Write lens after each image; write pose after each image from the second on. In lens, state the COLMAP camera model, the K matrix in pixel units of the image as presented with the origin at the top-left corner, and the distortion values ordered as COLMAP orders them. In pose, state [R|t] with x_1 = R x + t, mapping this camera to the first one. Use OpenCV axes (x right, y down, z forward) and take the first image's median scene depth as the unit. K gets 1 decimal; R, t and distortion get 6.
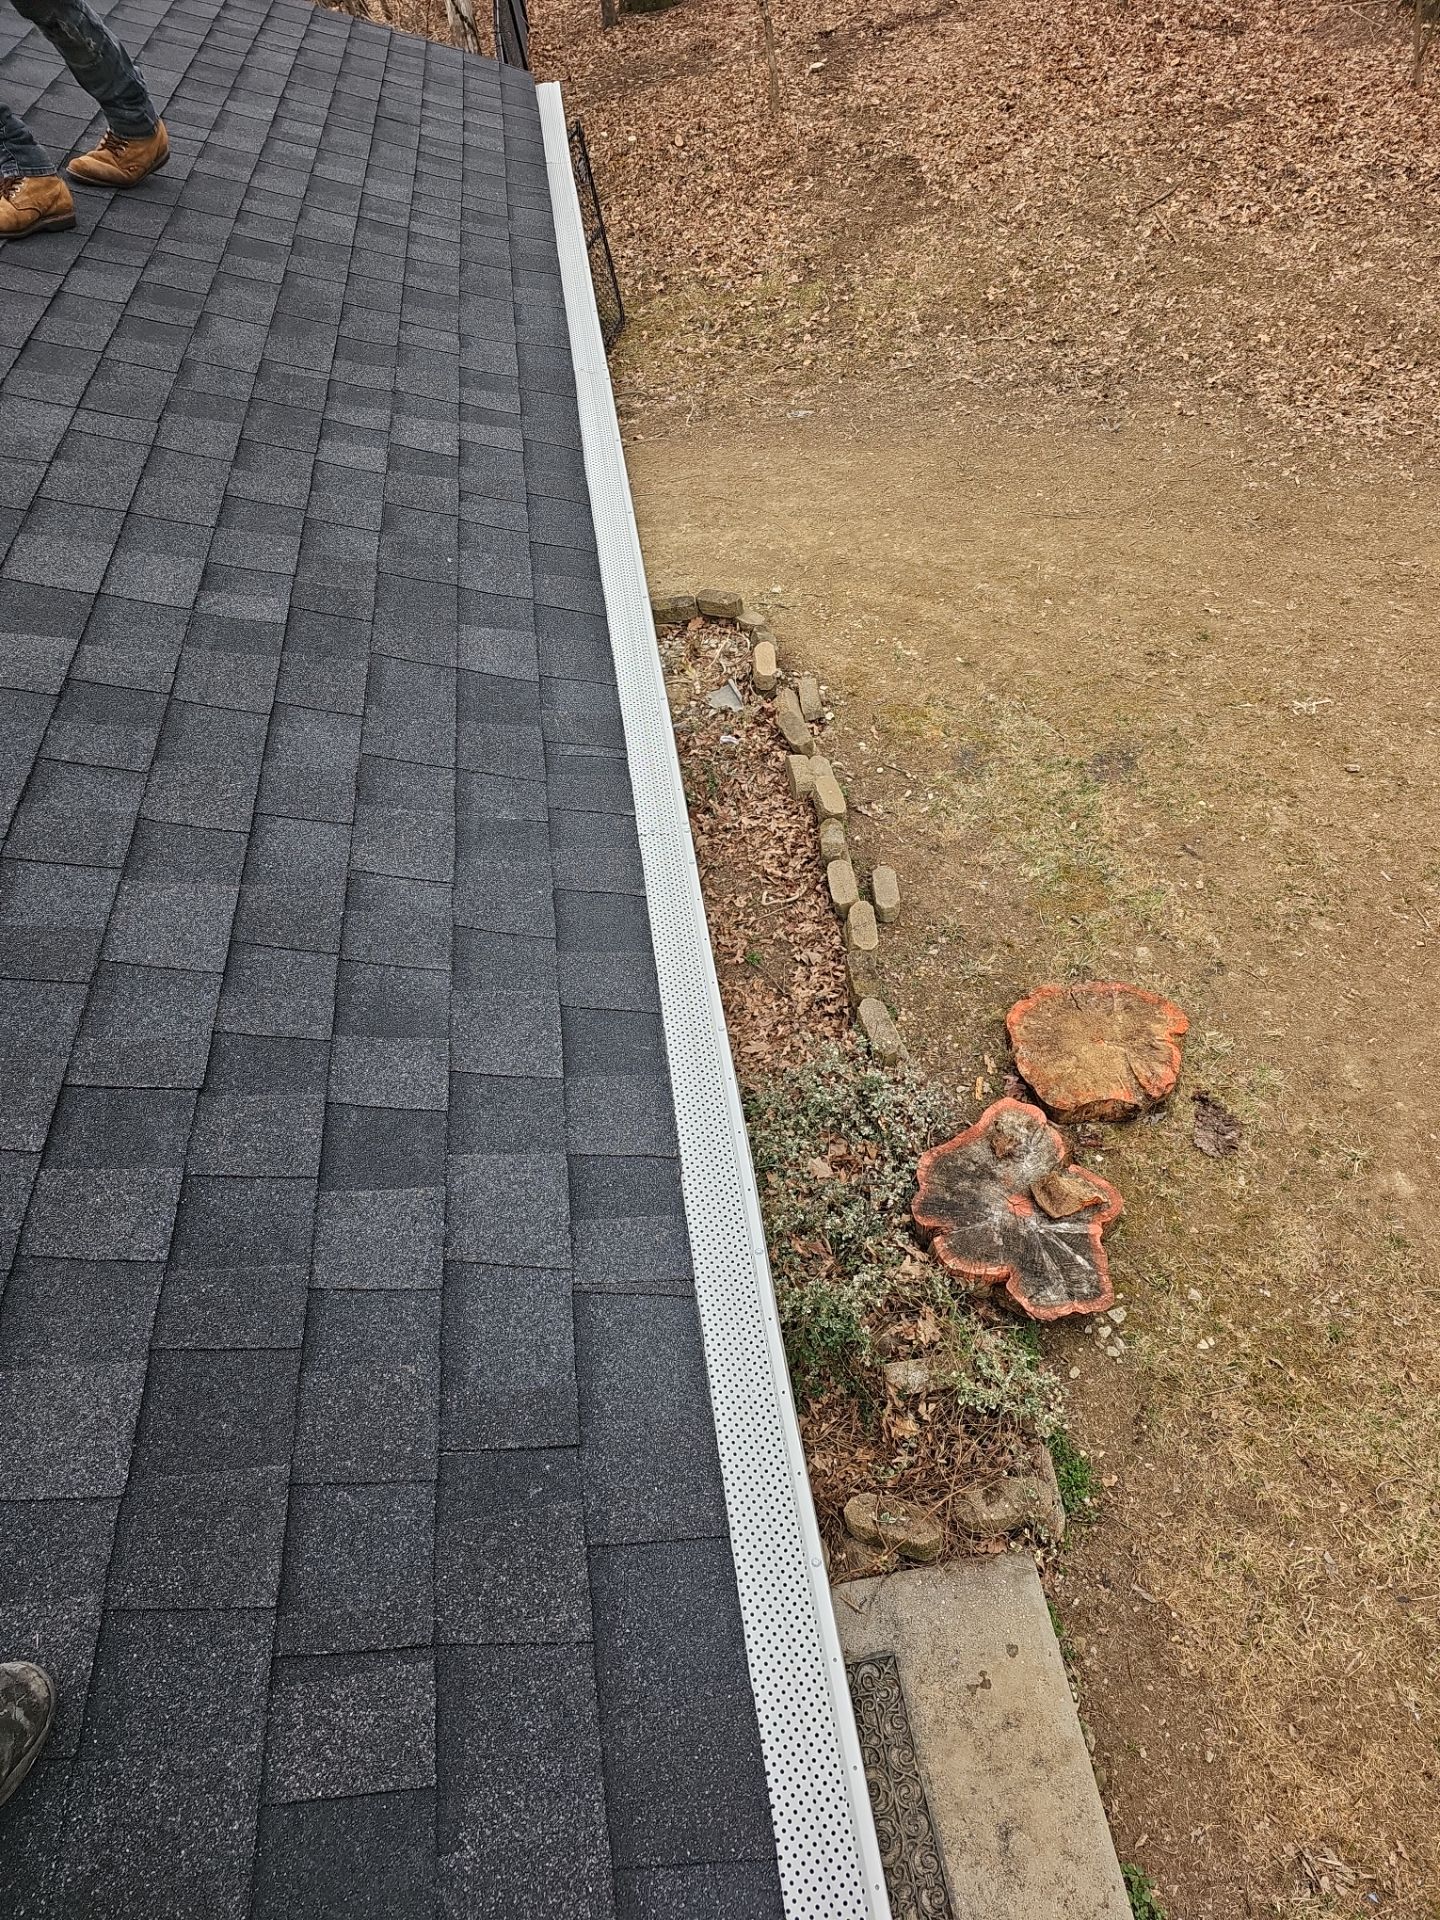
lens RADIAL K [[1264.2, 0, 715.7], [0, 1264.2, 951.4], [0, 0, 1]] dist [0.063646, -0.052290]
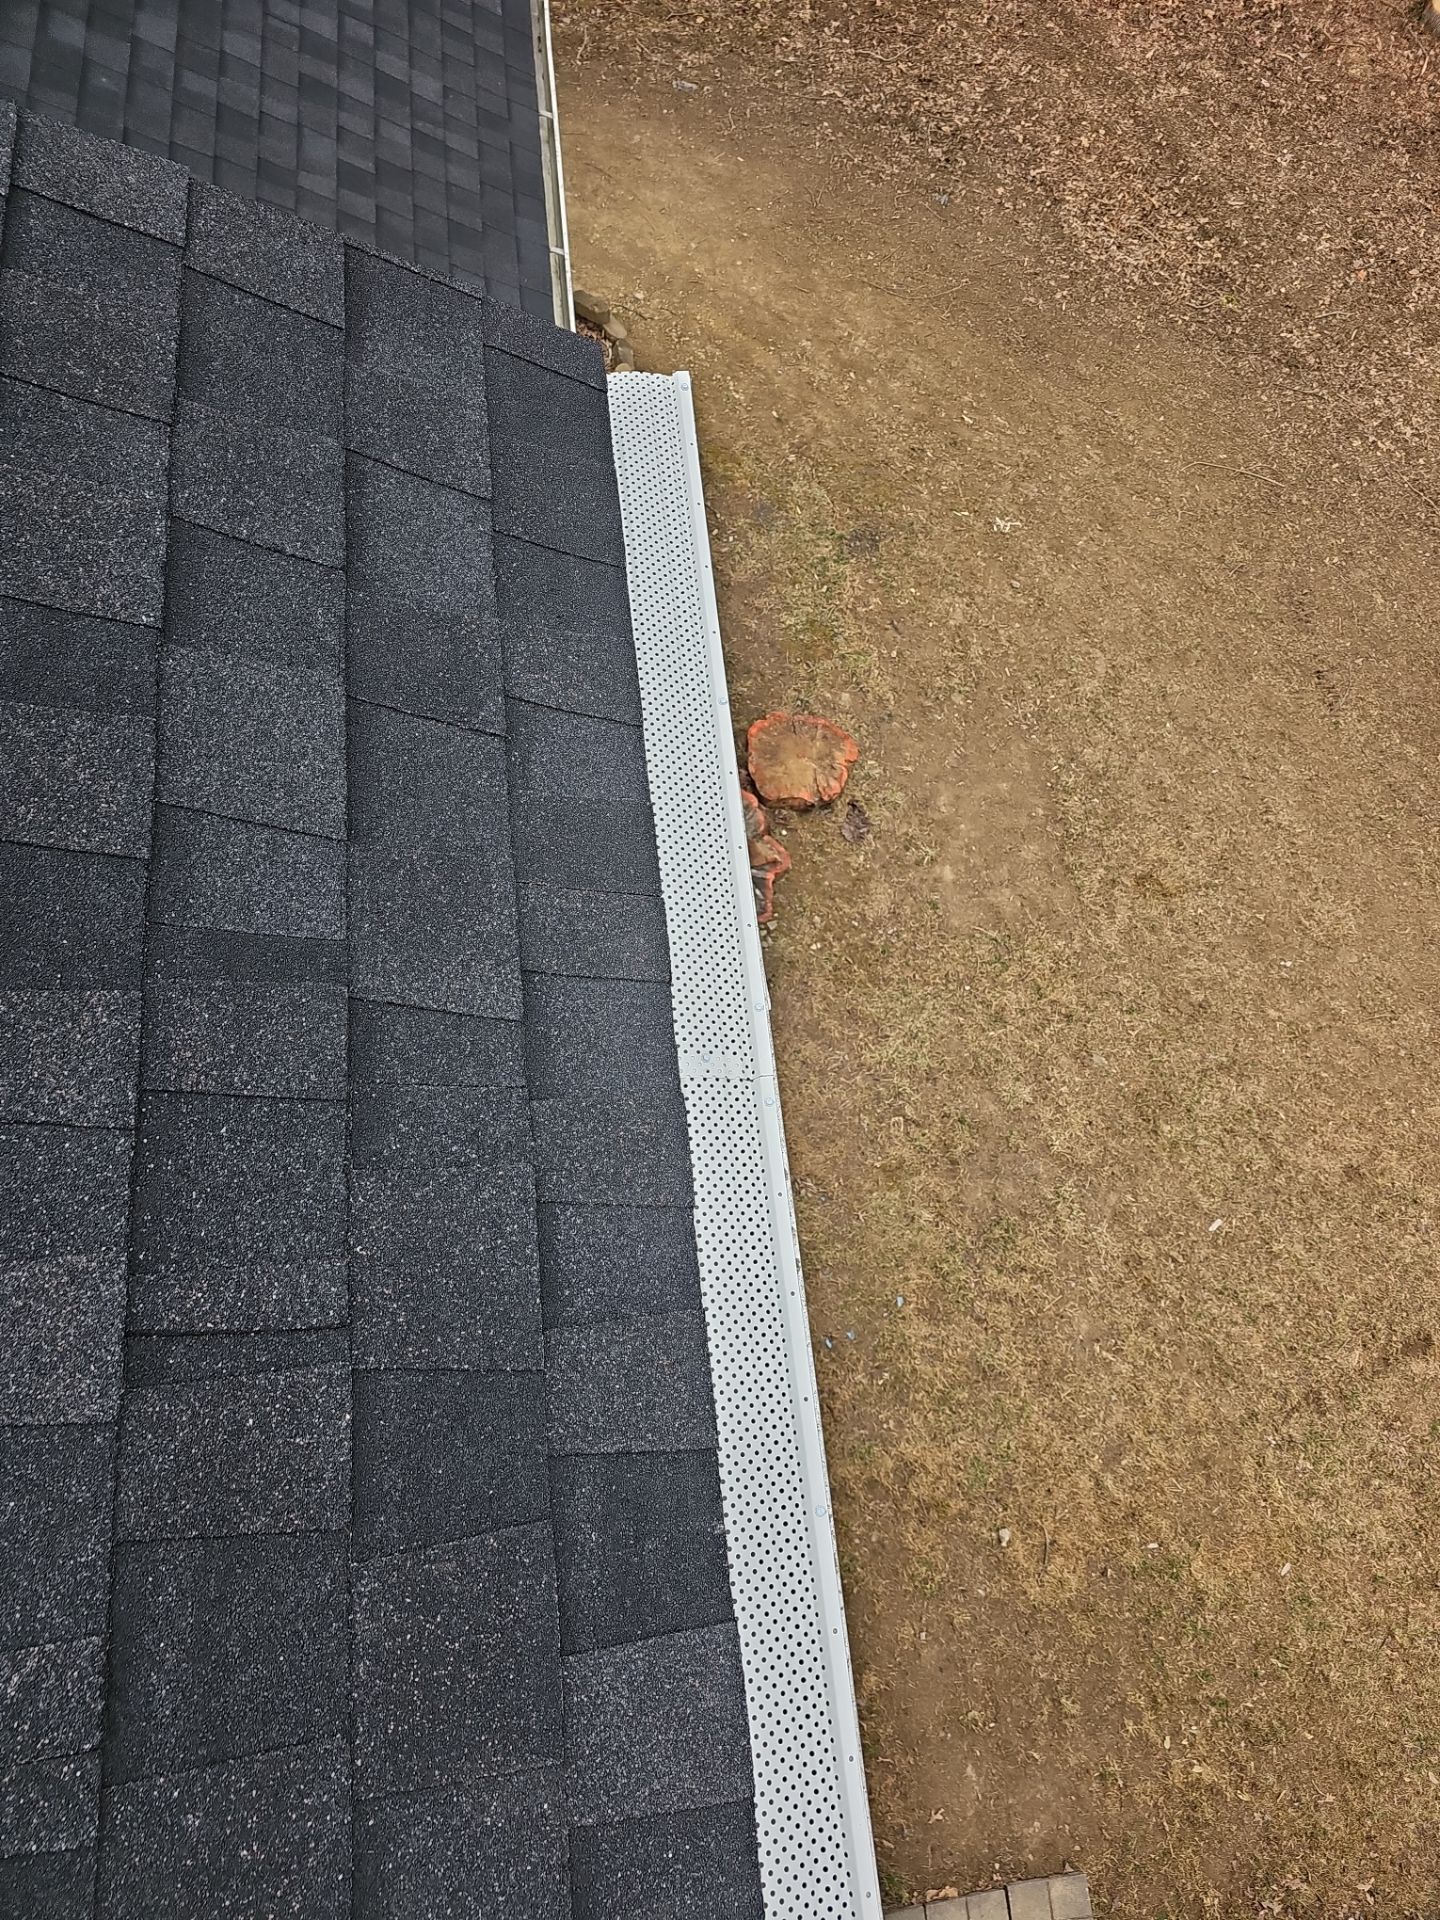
lens RADIAL K [[1264.2, 0, 731.3], [0, 1264.2, 972.3], [0, 0, 1]] dist [0.063646, -0.052290]
pose [[0.964542, 0.122291, 0.233890, -0.080158], [-0.195372, 0.926639, 0.321200, -0.120101], [-0.177452, -0.355507, 0.917674, -0.359399]]
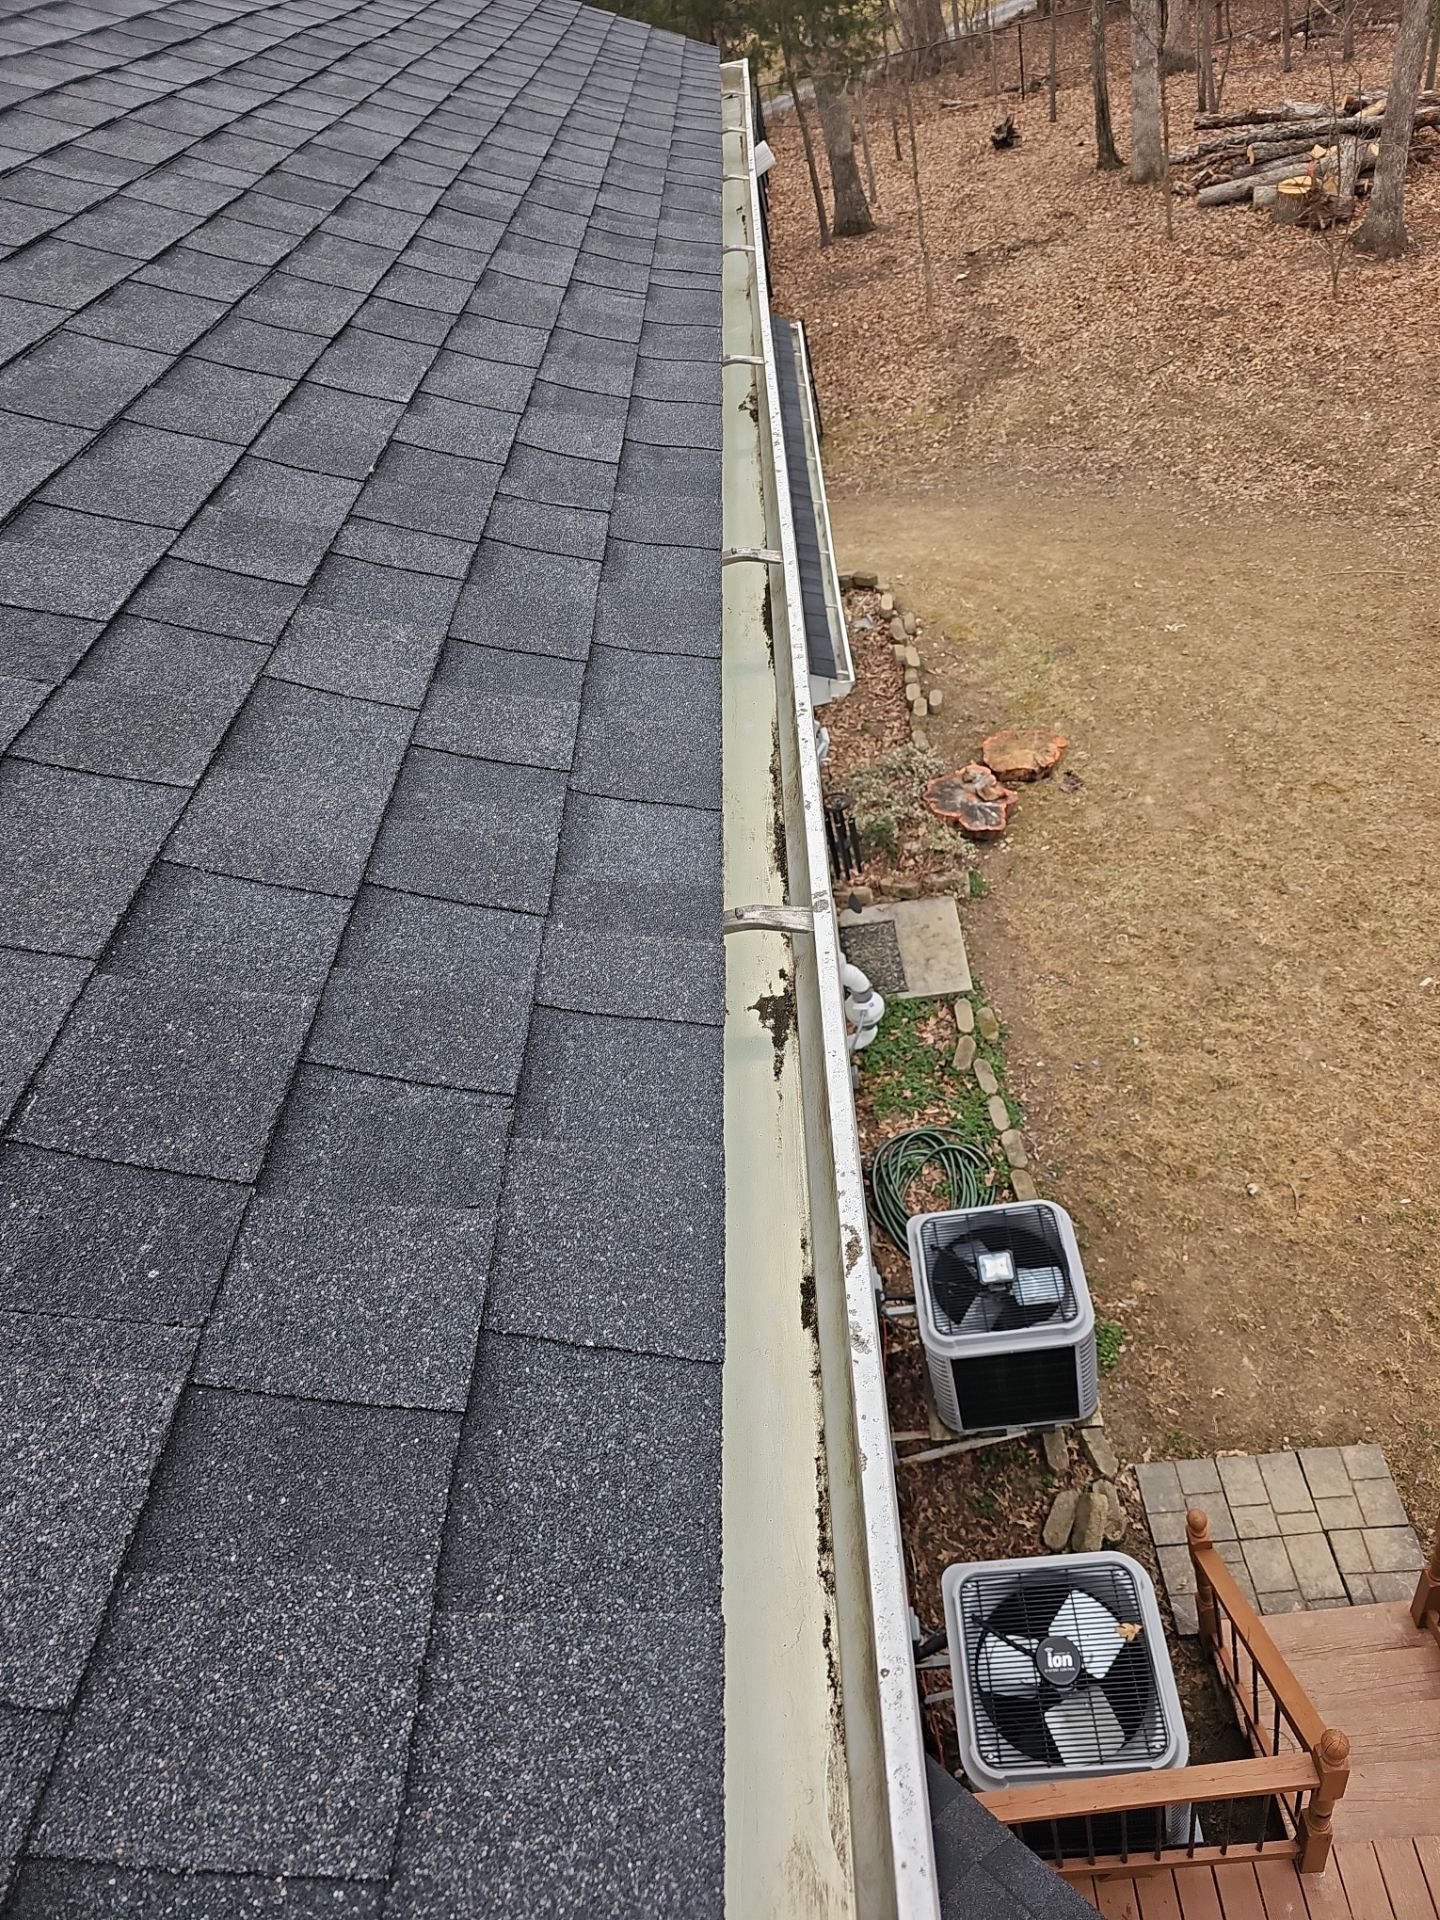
lens RADIAL K [[1264.2, 0, 746.1], [0, 1264.2, 929.4], [0, 0, 1]] dist [0.063646, -0.052290]
pose [[0.992553, 0.056095, -0.108127, 0.063027], [-0.066728, 0.993010, -0.097362, 0.438022], [0.101910, 0.103852, 0.989358, -0.807240]]
